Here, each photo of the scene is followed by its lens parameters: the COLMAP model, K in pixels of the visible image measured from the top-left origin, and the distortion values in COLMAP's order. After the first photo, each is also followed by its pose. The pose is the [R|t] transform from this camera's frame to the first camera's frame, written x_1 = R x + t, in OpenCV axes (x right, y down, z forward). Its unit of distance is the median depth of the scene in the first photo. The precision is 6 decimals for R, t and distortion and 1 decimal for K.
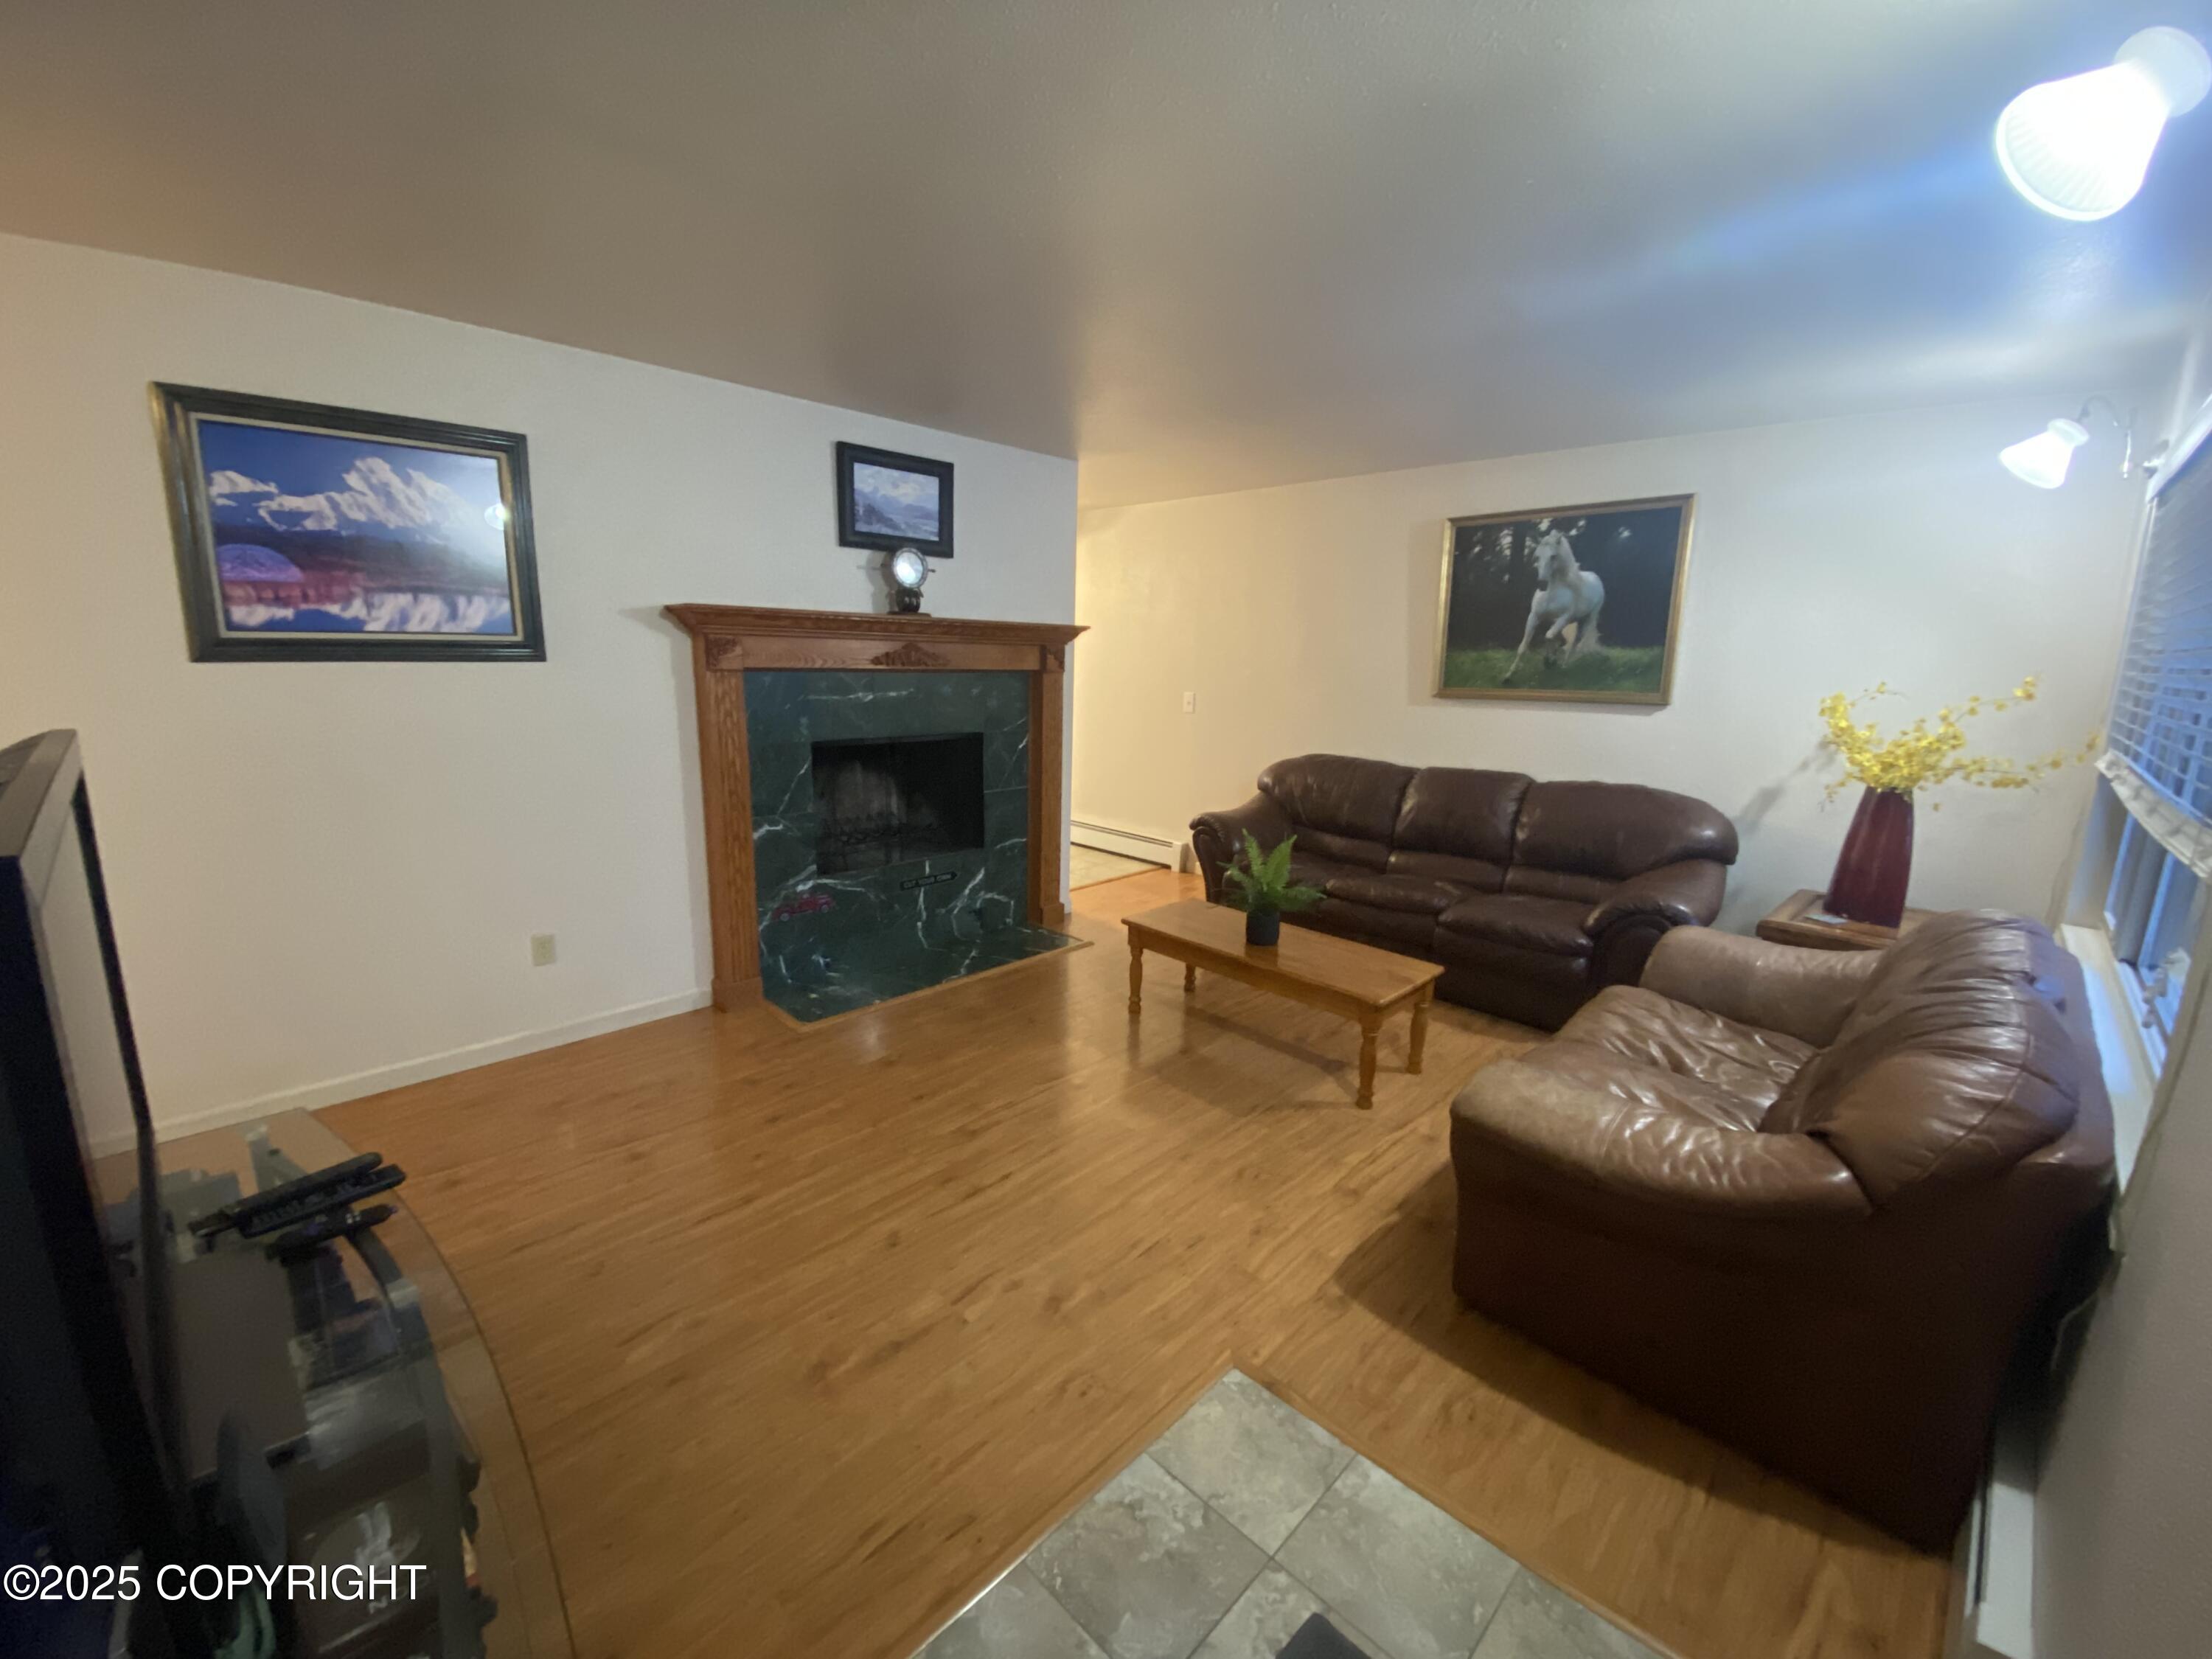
lens RADIAL K [[892.1, 0, 1104.9], [0, 892.1, 826.4], [0, 0, 1]] dist [0.036833, -0.027443]
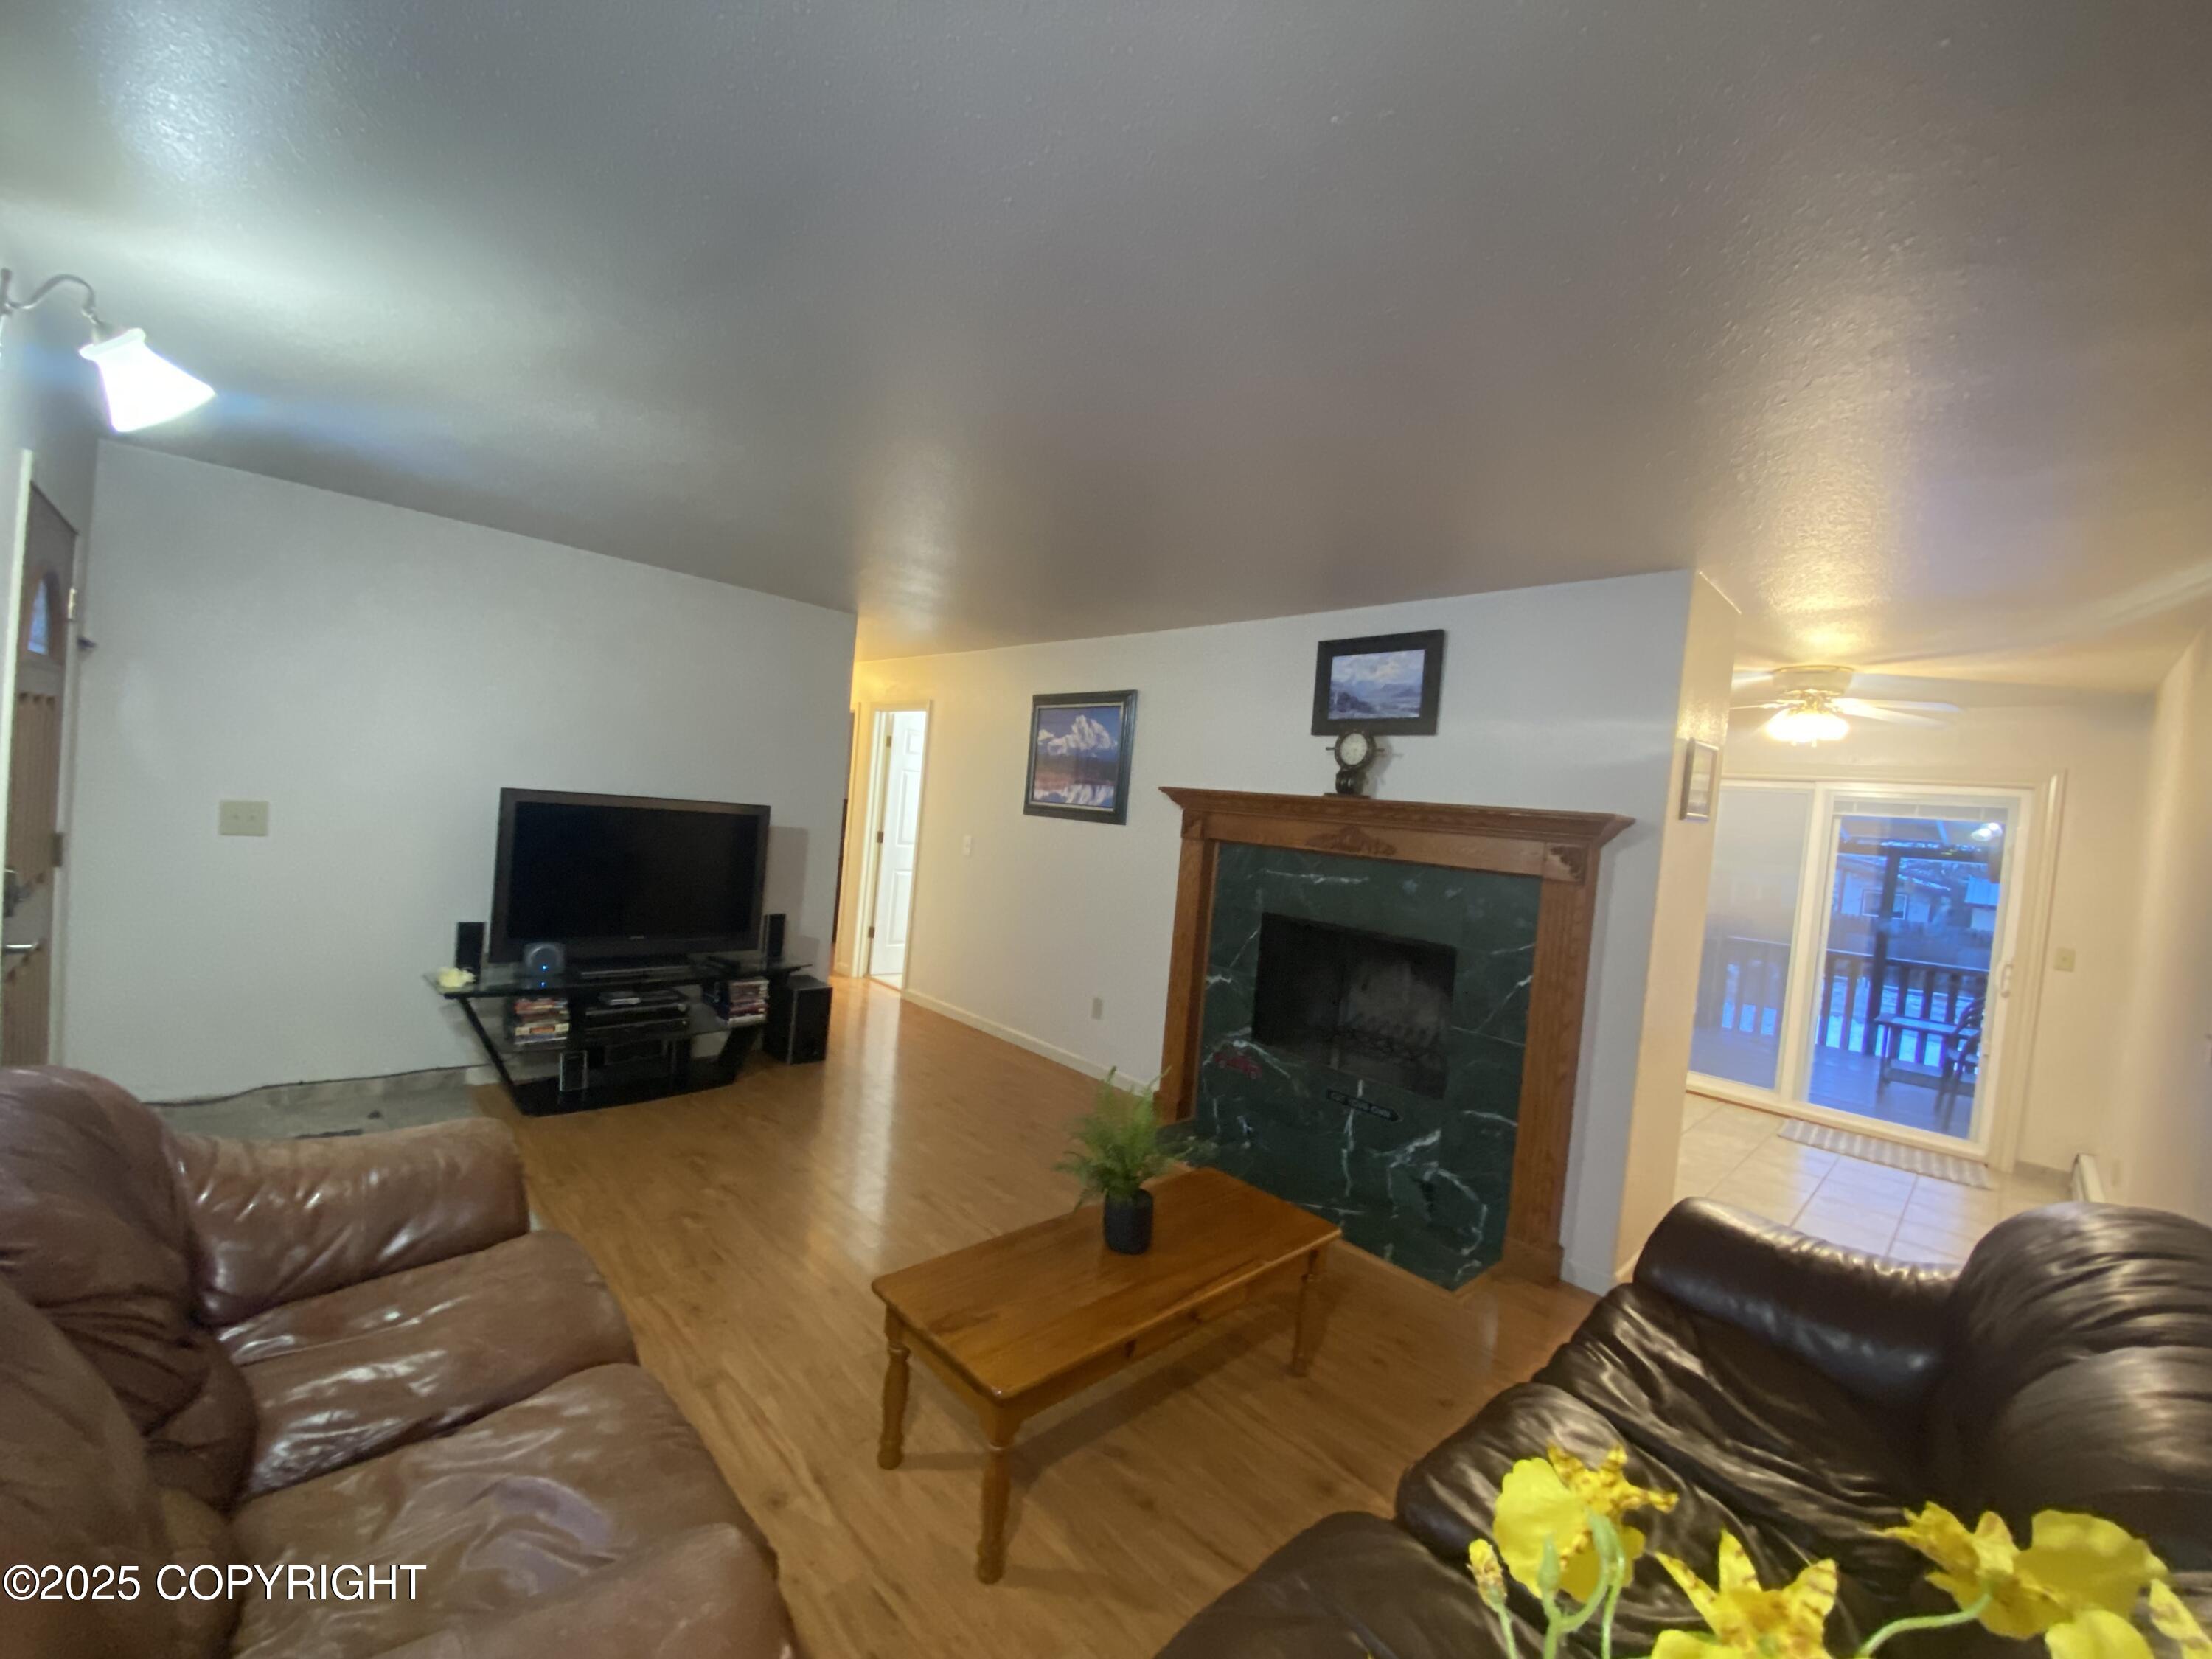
lens RADIAL K [[892.1, 0, 1104.9], [0, 892.1, 826.4], [0, 0, 1]] dist [0.036833, -0.027443]
pose [[-0.047973, -0.004431, -0.998839, 0.739943], [-0.284174, 0.958727, 0.009395, -0.146276], [0.957572, 0.284295, -0.047252, 0.822692]]
